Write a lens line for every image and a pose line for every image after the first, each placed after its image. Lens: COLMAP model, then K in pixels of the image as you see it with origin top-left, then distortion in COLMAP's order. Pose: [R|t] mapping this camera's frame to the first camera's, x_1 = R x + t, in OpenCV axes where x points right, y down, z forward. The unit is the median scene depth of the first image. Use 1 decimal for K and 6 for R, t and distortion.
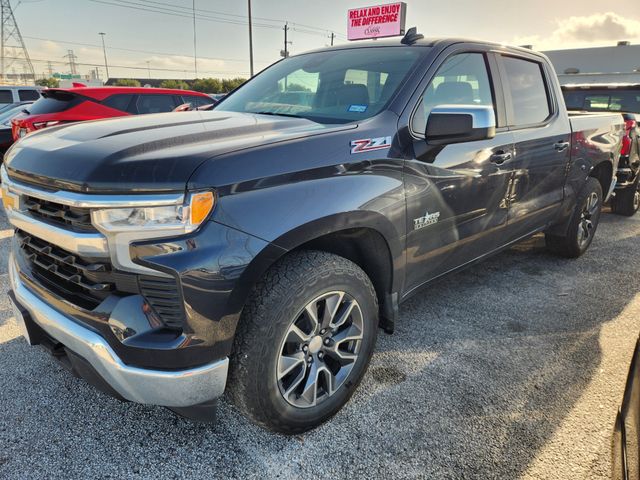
lens RADIAL K [[493.3, 0, 320.0], [0, 493.3, 240.0], [0, 0, 1]] dist [-0.000709, -0.002626]
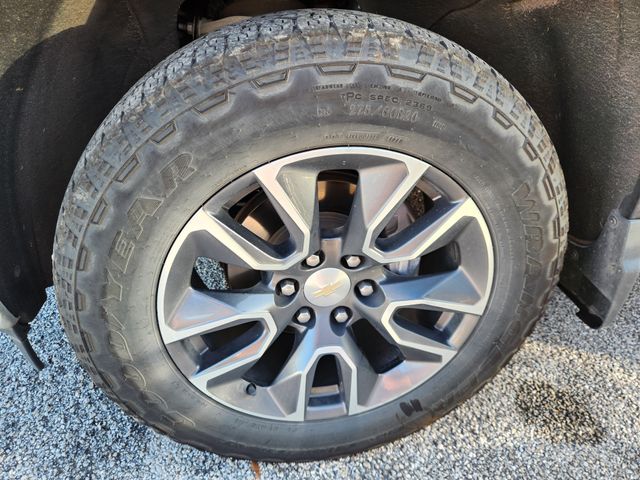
lens RADIAL K [[433.4, 0, 320.0], [0, 433.4, 240.0], [0, 0, 1]] dist [-0.007742, -0.002934]
pose [[0.804220, 0.295619, -0.515597, 0.143430], [-0.167022, 0.944977, 0.281287, 0.084376], [0.570381, -0.140100, 0.809344, 0.721618]]
